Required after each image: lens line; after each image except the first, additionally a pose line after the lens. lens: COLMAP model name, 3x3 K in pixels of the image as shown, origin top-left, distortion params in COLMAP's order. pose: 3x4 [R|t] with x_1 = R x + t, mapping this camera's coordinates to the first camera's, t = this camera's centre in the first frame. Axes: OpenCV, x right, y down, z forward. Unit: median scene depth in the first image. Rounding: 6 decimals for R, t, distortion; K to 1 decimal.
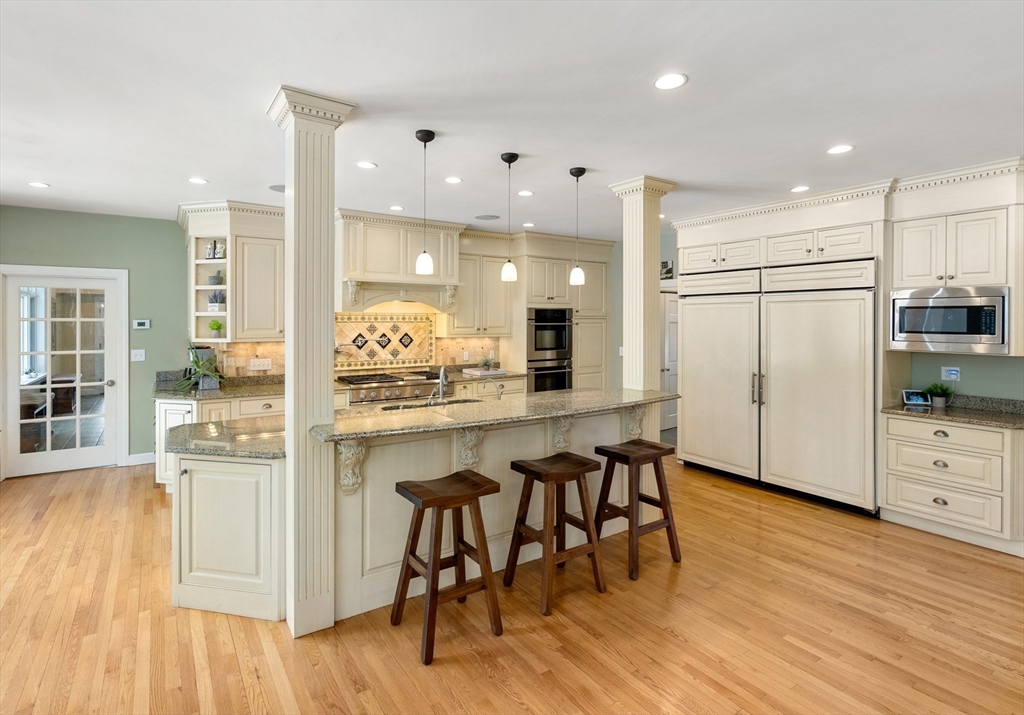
lens RADIAL K [[533.8, 0, 509.2], [0, 533.8, 325.9], [0, 0, 1]] dist [-0.003377, -0.000396]
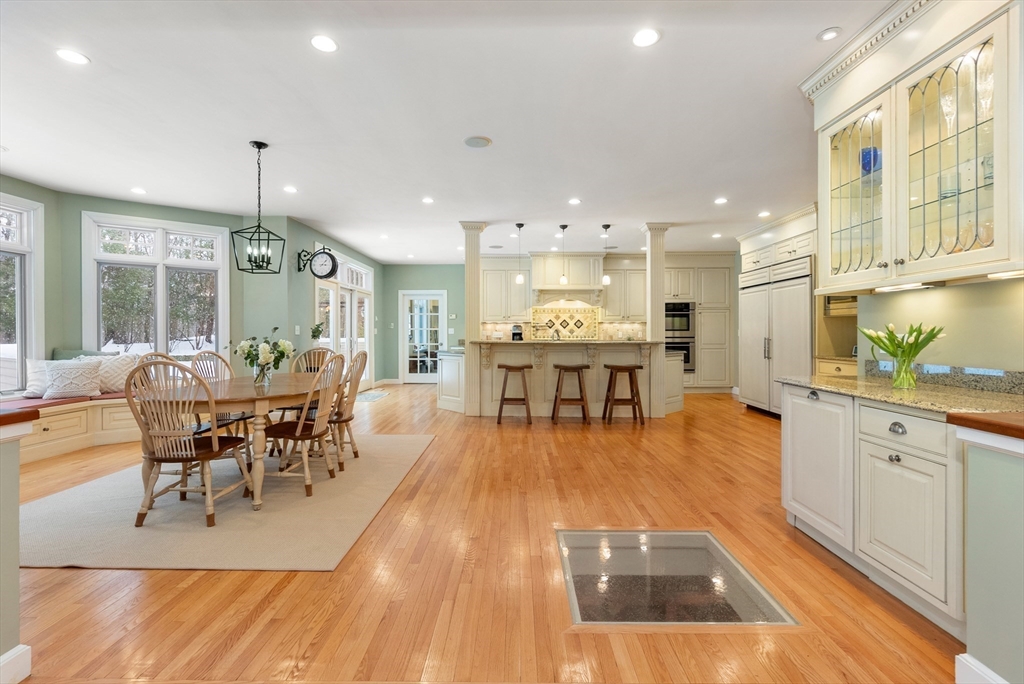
lens RADIAL K [[482.7, 0, 512.0], [0, 482.7, 333.8], [0, 0, 1]] dist [-0.000108, 0.000006]
pose [[0.832821, -0.002088, -0.553539, 0.491615], [0.000238, 0.999994, -0.003414, 0.065473], [0.553542, 0.002711, 0.832817, -0.397623]]
